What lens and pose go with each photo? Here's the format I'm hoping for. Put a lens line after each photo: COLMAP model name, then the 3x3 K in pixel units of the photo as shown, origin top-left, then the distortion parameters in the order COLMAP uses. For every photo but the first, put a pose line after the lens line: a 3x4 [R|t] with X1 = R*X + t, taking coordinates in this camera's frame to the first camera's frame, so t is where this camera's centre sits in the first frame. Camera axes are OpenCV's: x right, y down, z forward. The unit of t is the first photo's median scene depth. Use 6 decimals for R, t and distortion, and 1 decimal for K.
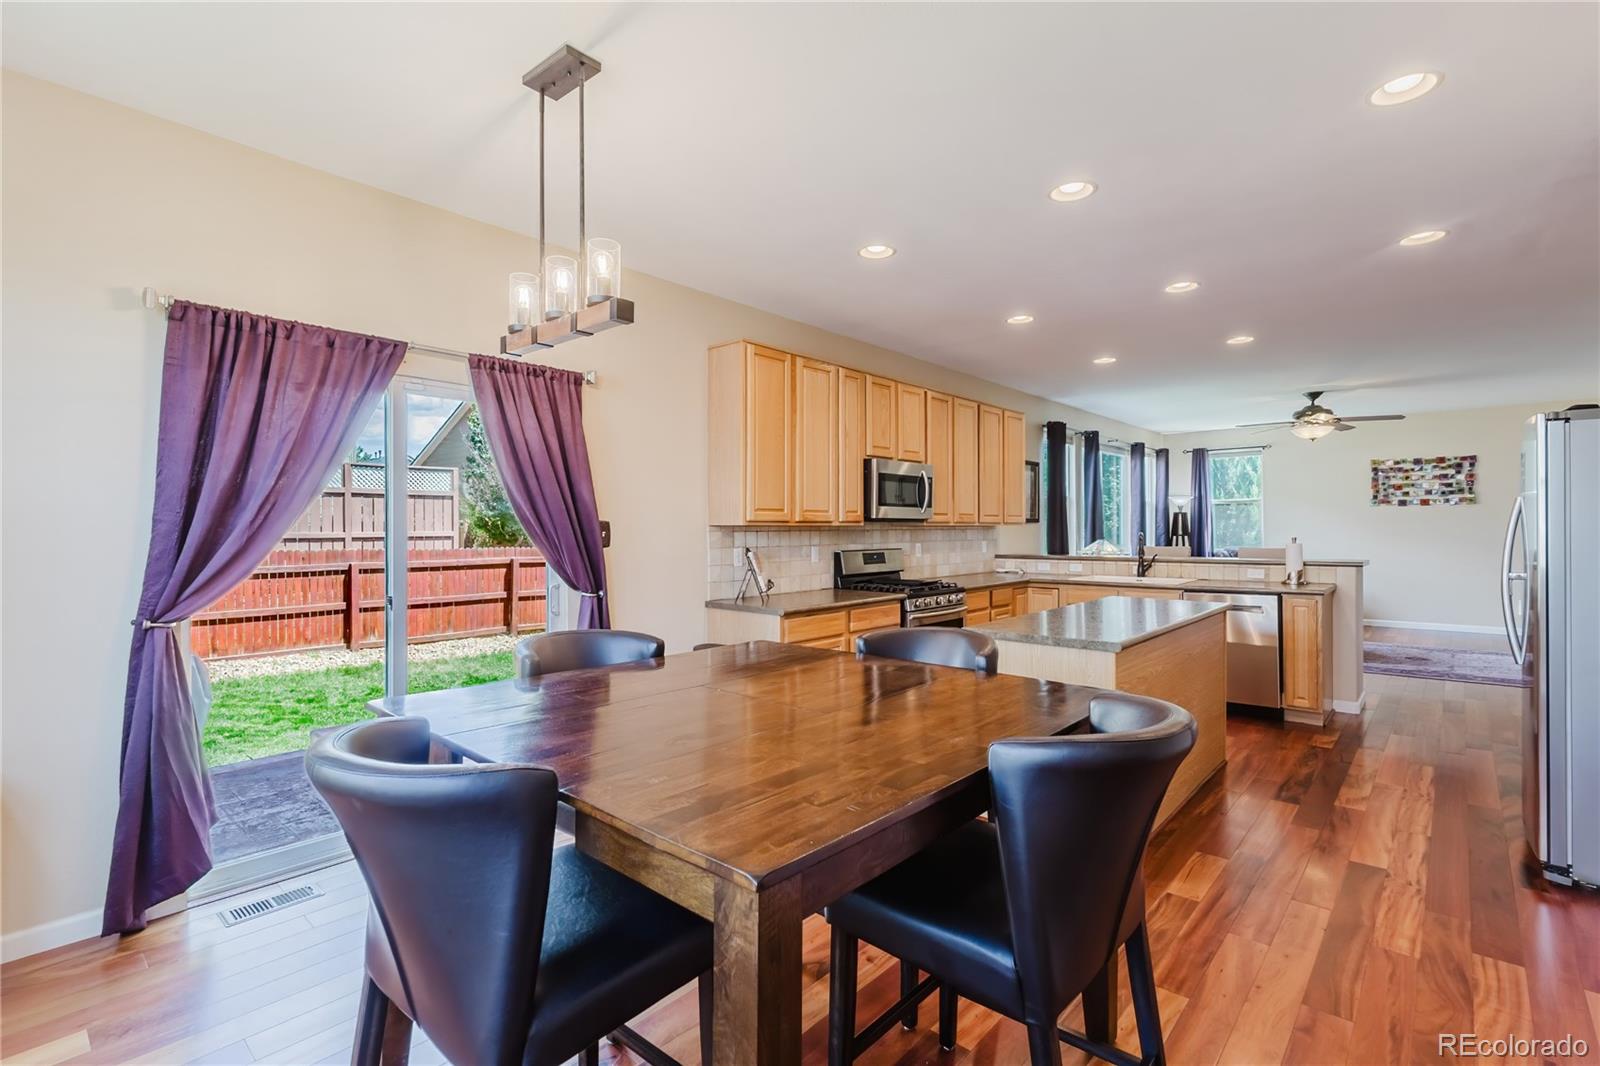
lens RADIAL K [[733.6, 0, 802.1], [0, 733.6, 523.1], [0, 0, 1]] dist [0.007494, -0.000900]
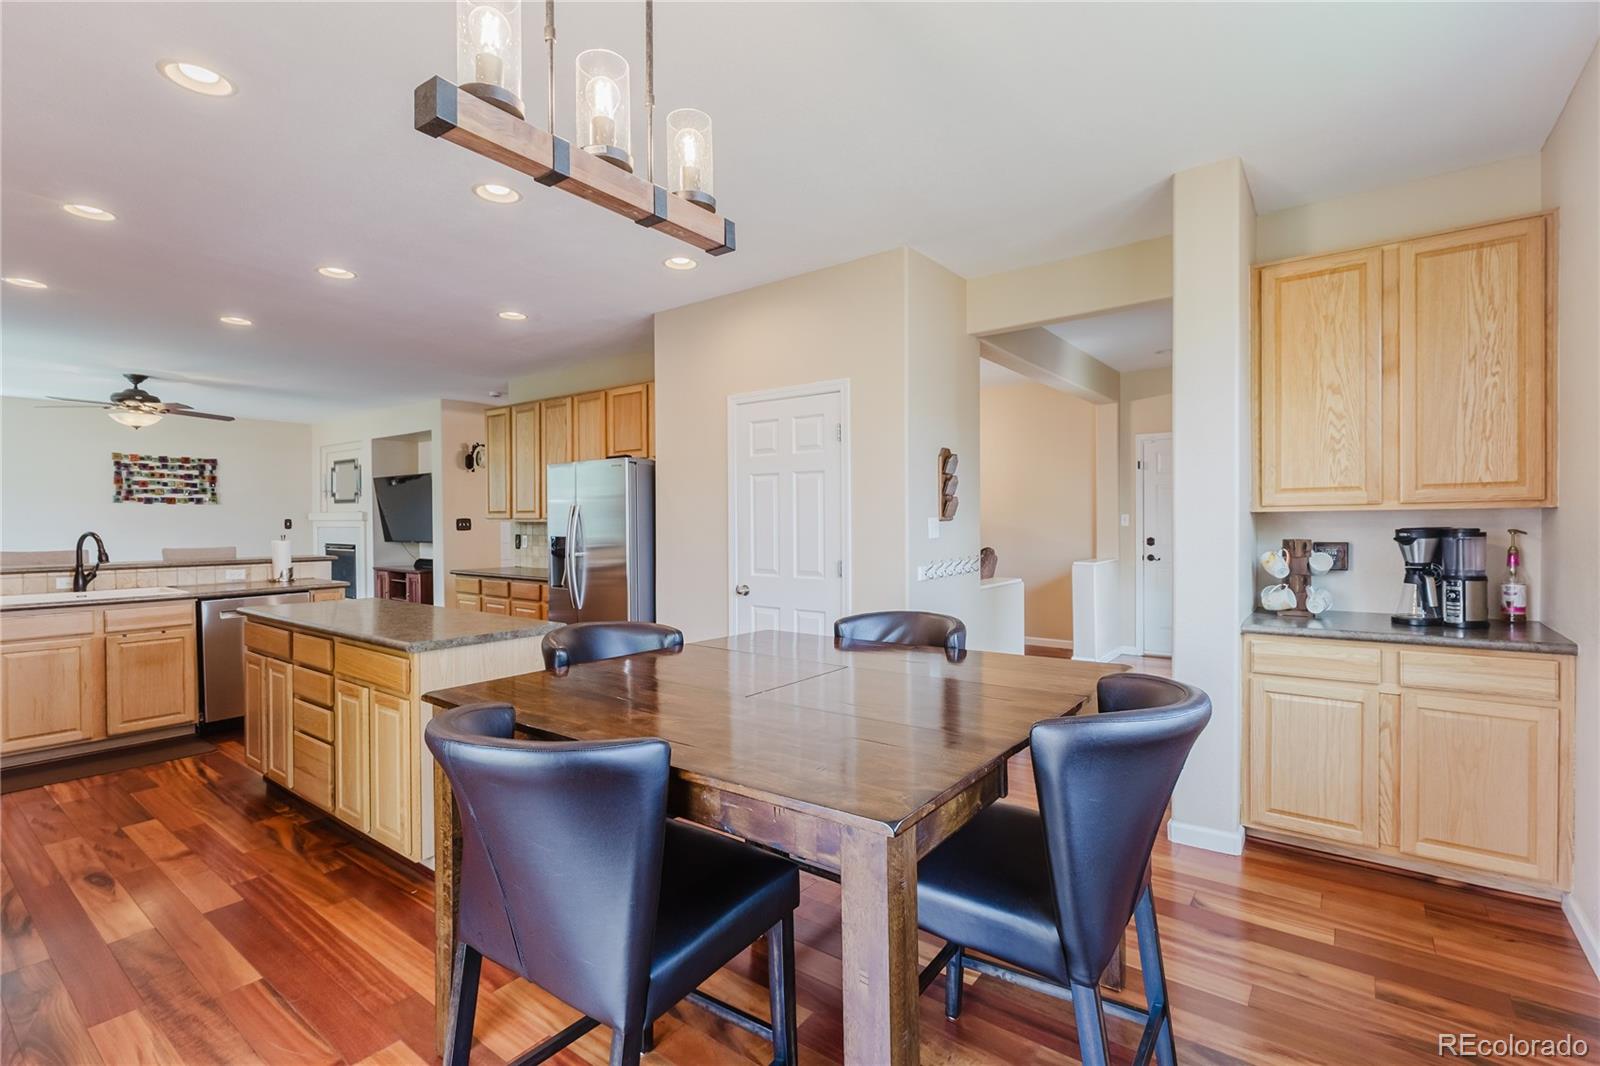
lens RADIAL K [[733.6, 0, 801.5], [0, 733.6, 532.7], [0, 0, 1]] dist [0.007494, -0.000900]
pose [[-0.040900, -0.008911, 0.999124, -0.196093], [-0.004579, 0.999951, 0.008731, 0.002432], [-0.999153, -0.004218, -0.040938, 0.186039]]
